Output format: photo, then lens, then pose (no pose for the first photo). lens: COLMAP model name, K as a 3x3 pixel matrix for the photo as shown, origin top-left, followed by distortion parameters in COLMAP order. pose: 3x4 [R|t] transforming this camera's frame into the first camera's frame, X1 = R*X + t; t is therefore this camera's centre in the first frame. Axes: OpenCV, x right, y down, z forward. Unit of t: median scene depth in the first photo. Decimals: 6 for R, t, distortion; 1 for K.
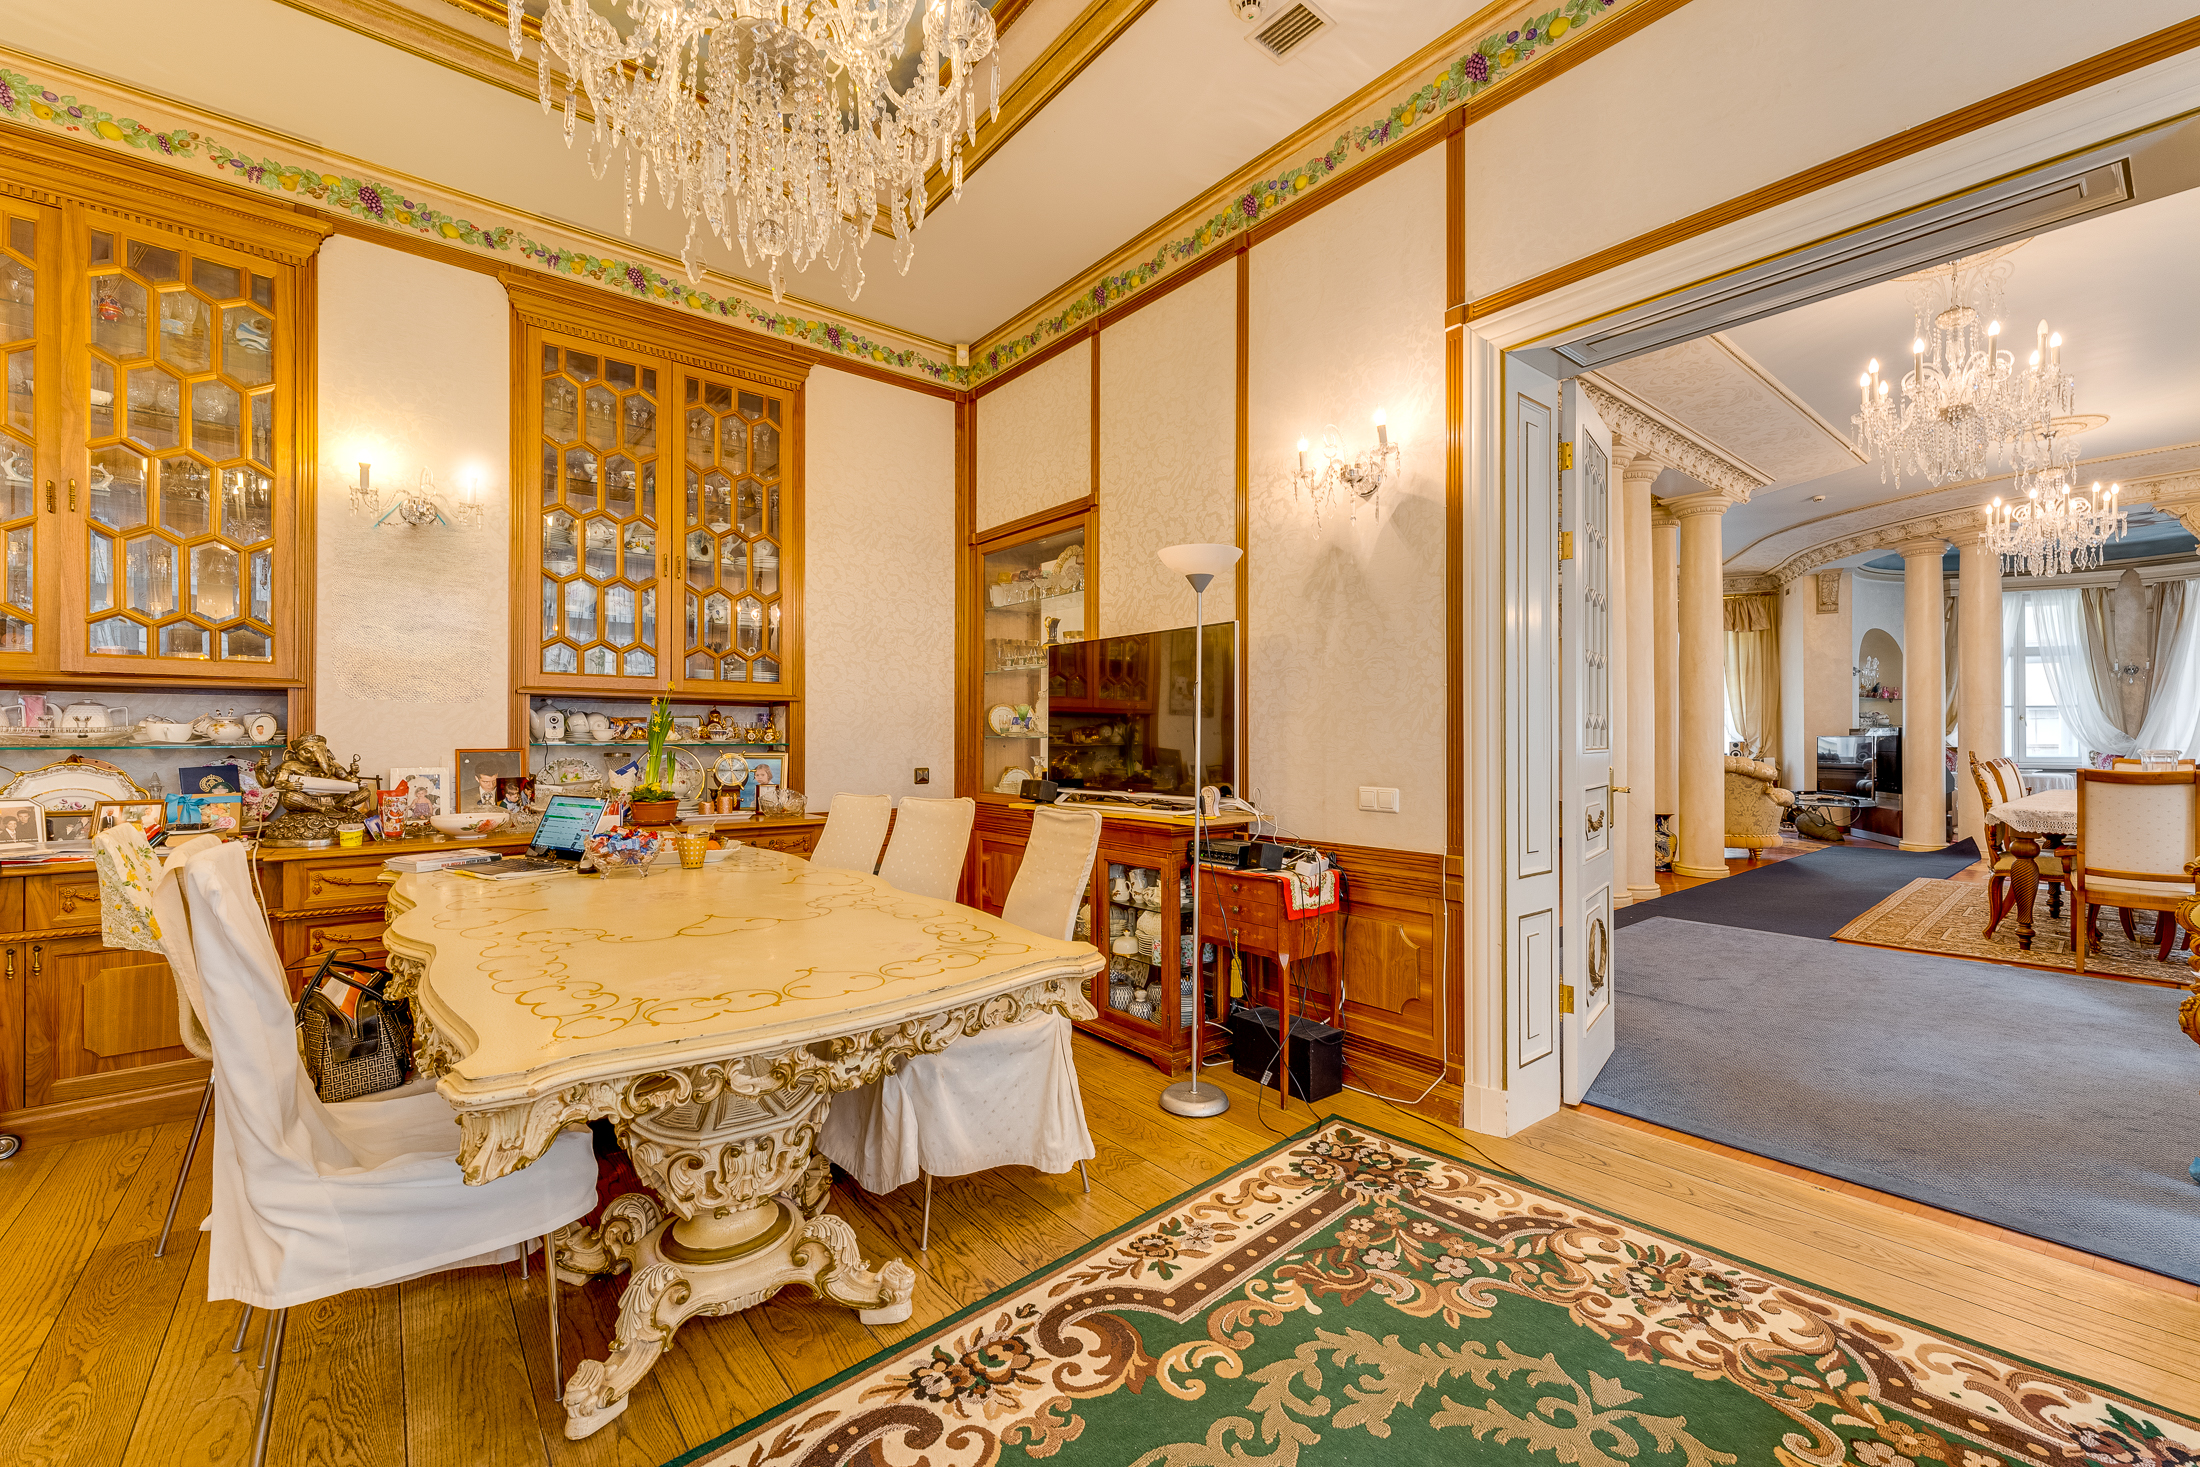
lens RADIAL K [[896.2, 0, 1120.5], [0, 896.2, 733.5], [0, 0, 1]] dist [-0.001047, 0.000377]
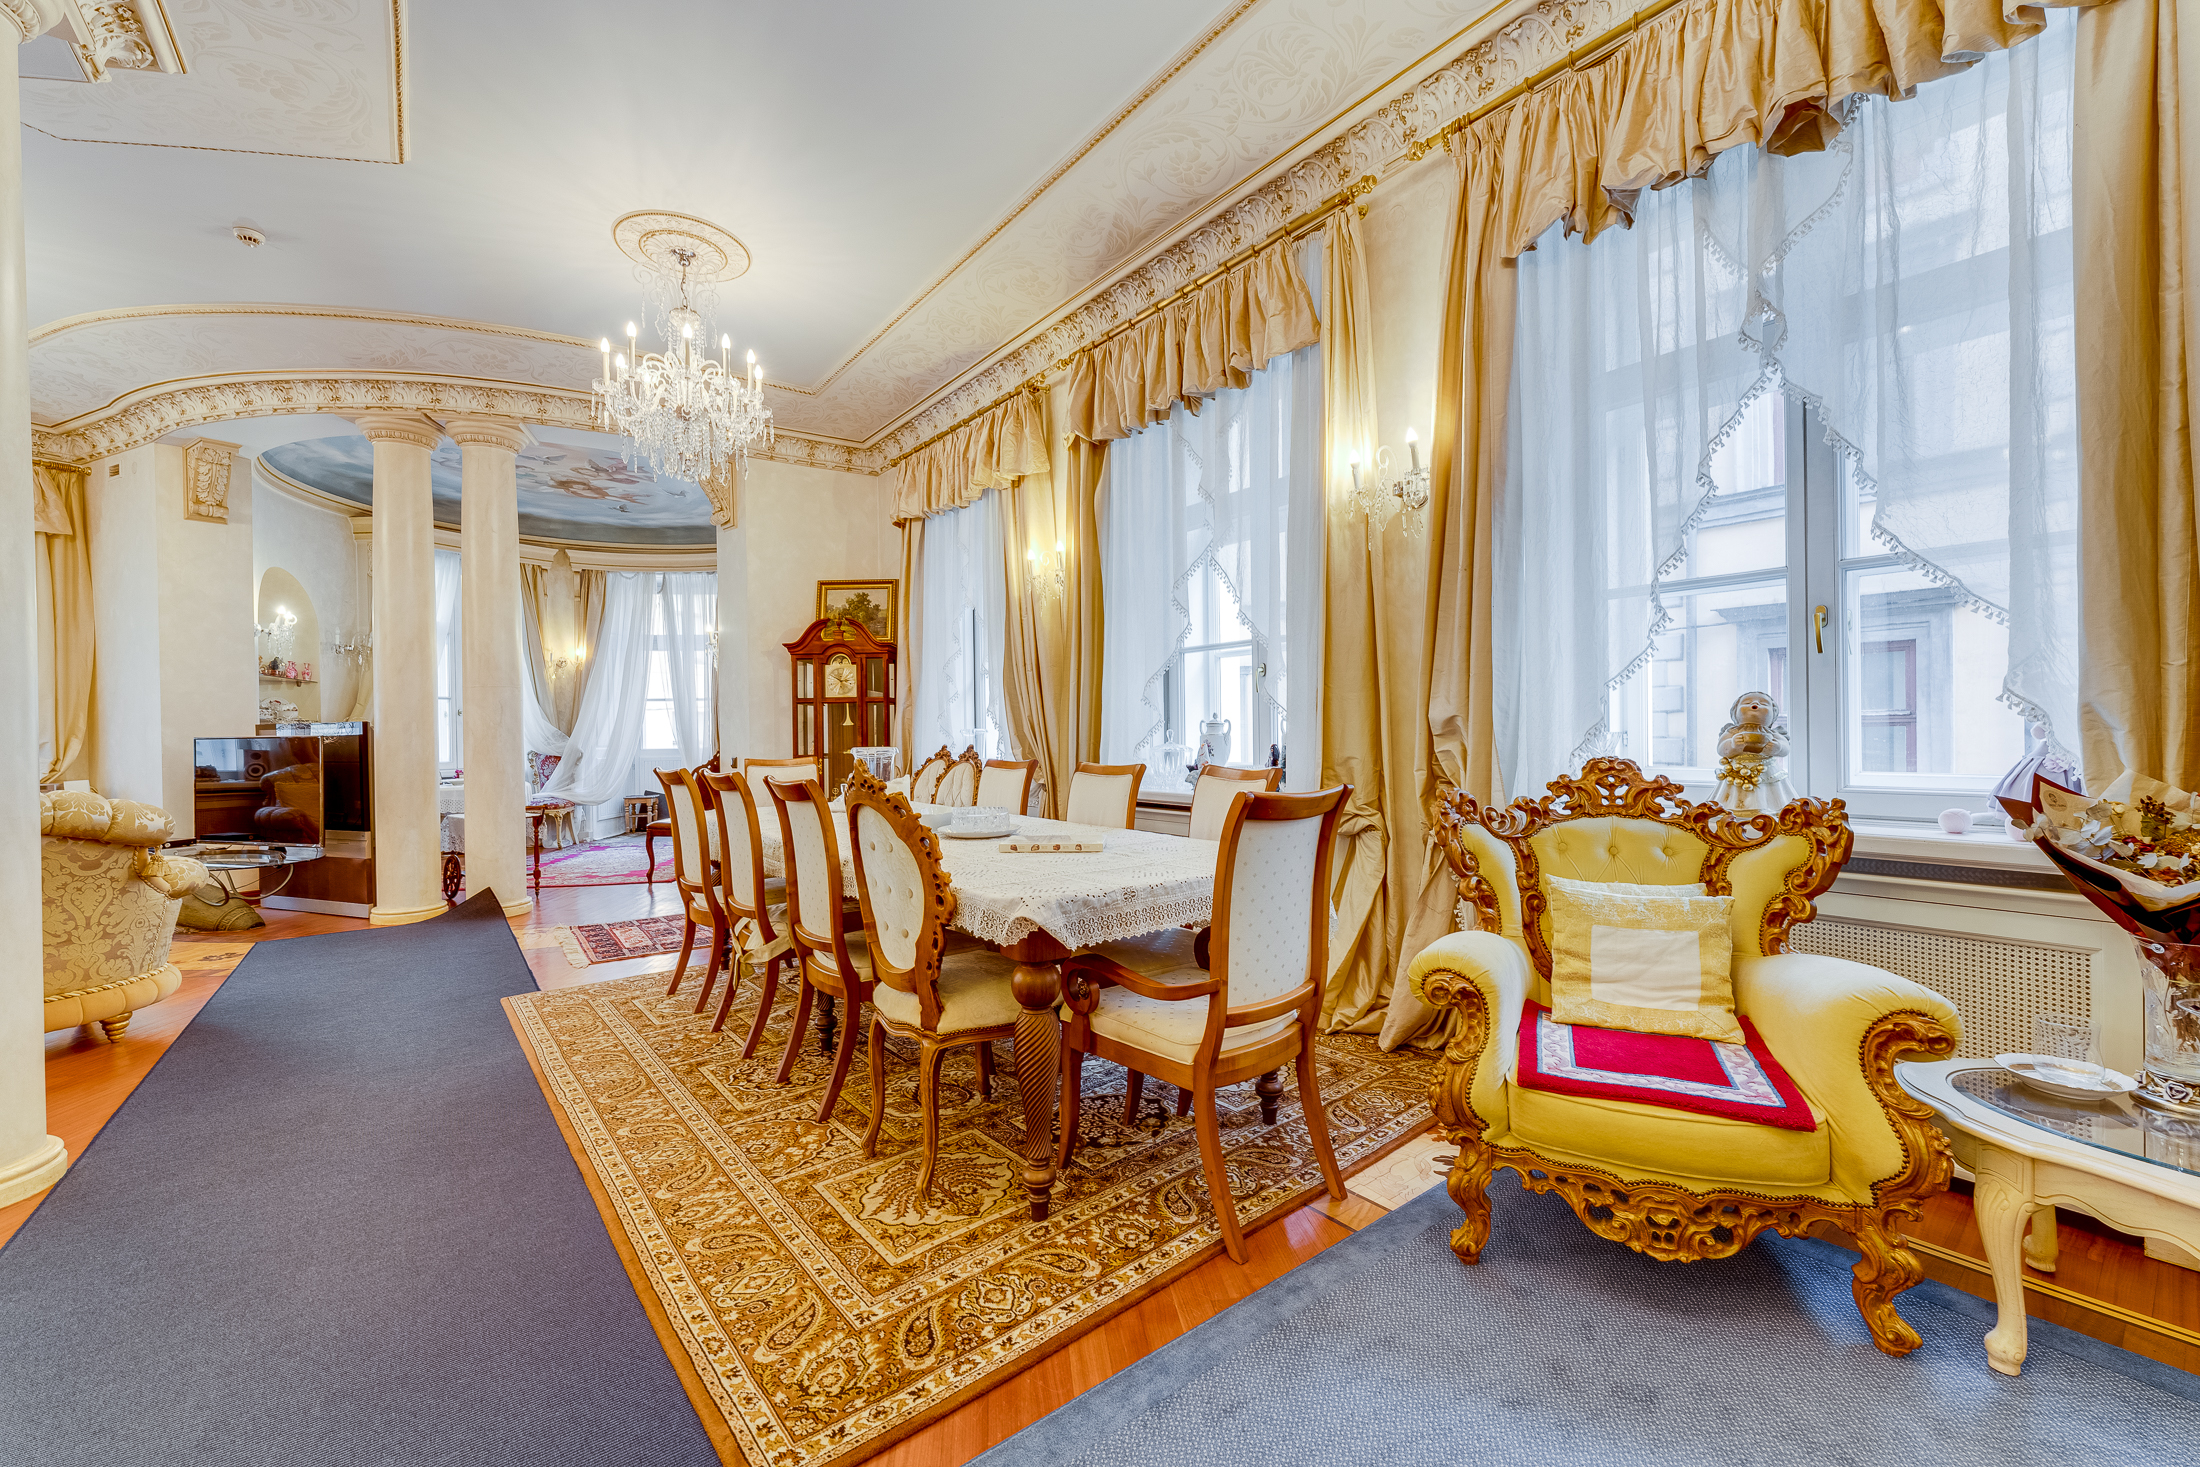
lens RADIAL K [[896.2, 0, 1120.5], [0, 896.2, 733.5], [0, 0, 1]] dist [-0.001047, 0.000377]
pose [[0.037507, -0.004512, 0.999286, 0.291770], [0.007999, 0.999959, 0.004215, 0.003478], [-0.999264, 0.007835, 0.037542, 0.475840]]
